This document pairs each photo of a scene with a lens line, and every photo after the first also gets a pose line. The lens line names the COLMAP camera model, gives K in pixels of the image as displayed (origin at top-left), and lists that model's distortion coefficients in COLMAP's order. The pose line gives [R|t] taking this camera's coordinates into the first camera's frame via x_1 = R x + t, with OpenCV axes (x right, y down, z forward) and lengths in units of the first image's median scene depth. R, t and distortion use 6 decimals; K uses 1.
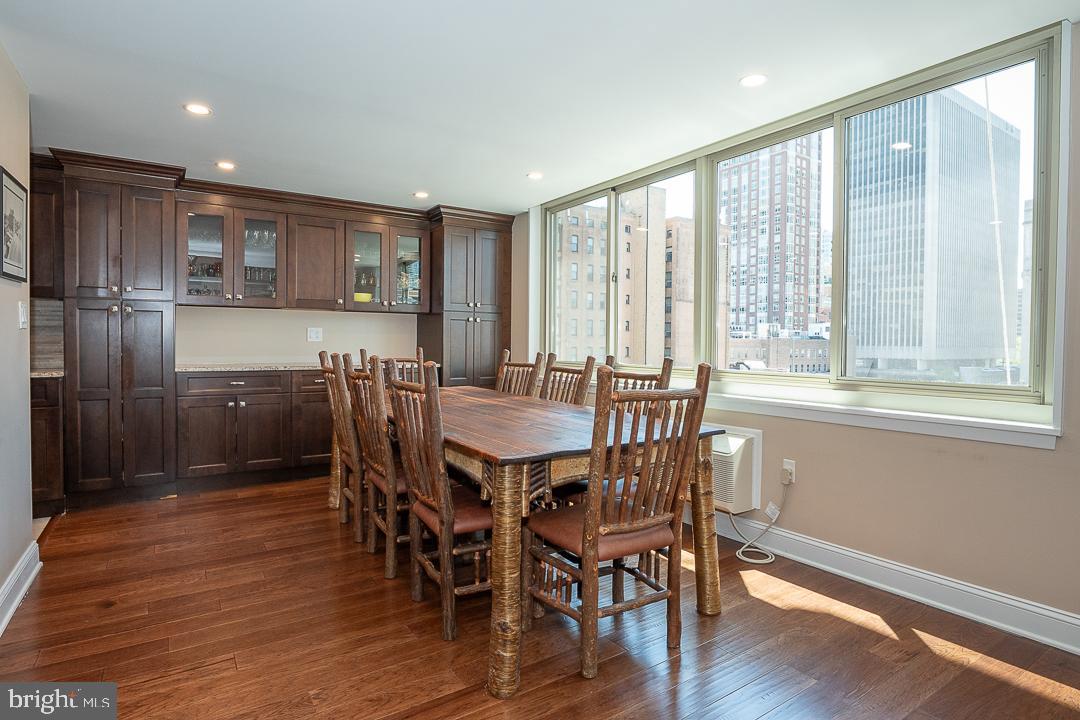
lens RADIAL K [[556.0, 0, 541.6], [0, 556.0, 353.2], [0, 0, 1]] dist [-0.028921, 0.000436]
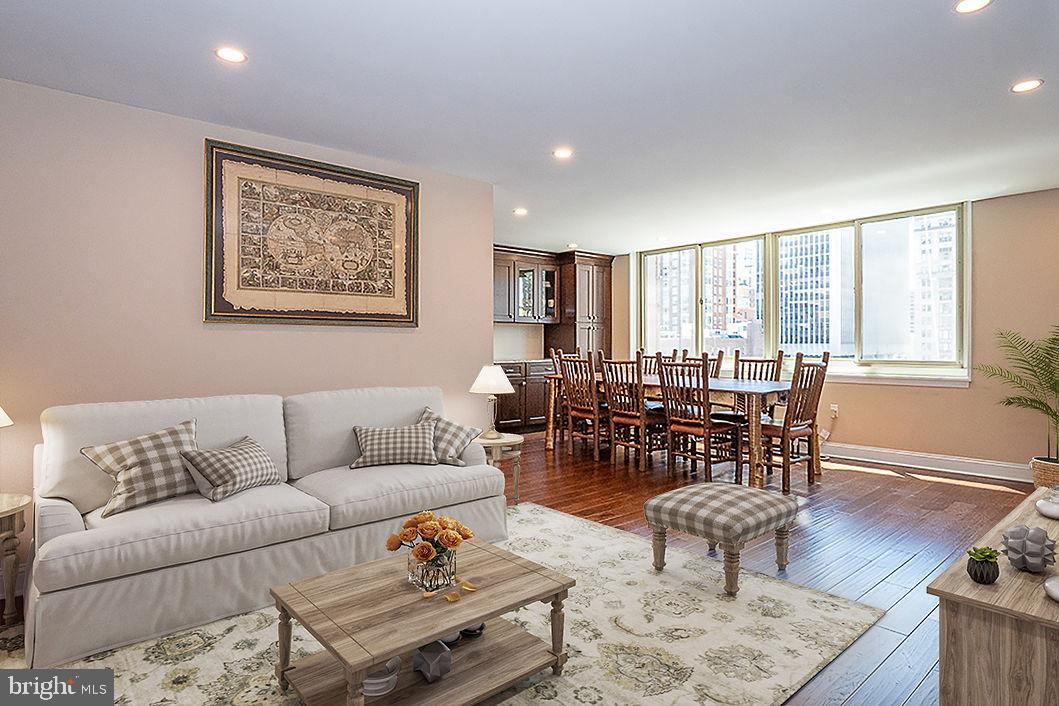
lens RADIAL K [[545.2, 0, 533.7], [0, 545.2, 345.2], [0, 0, 1]] dist [-0.028921, 0.000436]
pose [[0.994267, -0.010413, 0.106413, -0.510937], [0.012095, 0.999812, -0.015173, 0.005369], [-0.106235, 0.016373, 0.994206, -0.475885]]
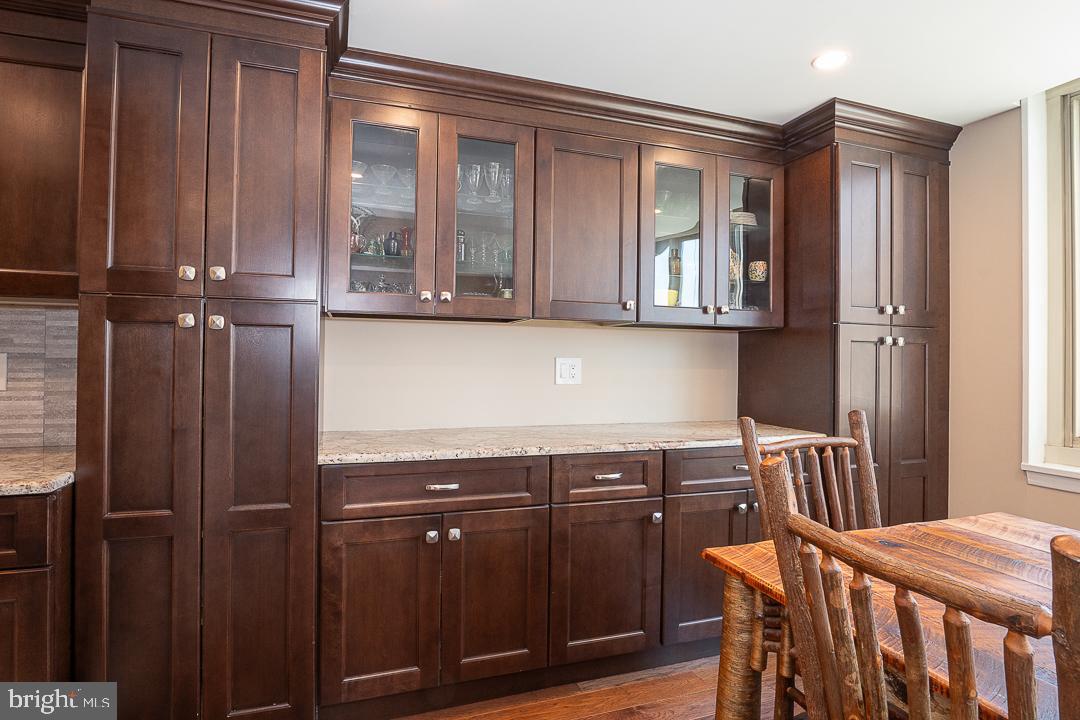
lens RADIAL K [[556.0, 0, 544.4], [0, 556.0, 354.0], [0, 0, 1]] dist [-0.028921, 0.000436]
pose [[0.967083, 0.004586, -0.254418, -0.346610], [-0.010969, 0.999659, -0.023677, -0.041762], [0.254223, 0.025689, 0.966804, 0.561460]]
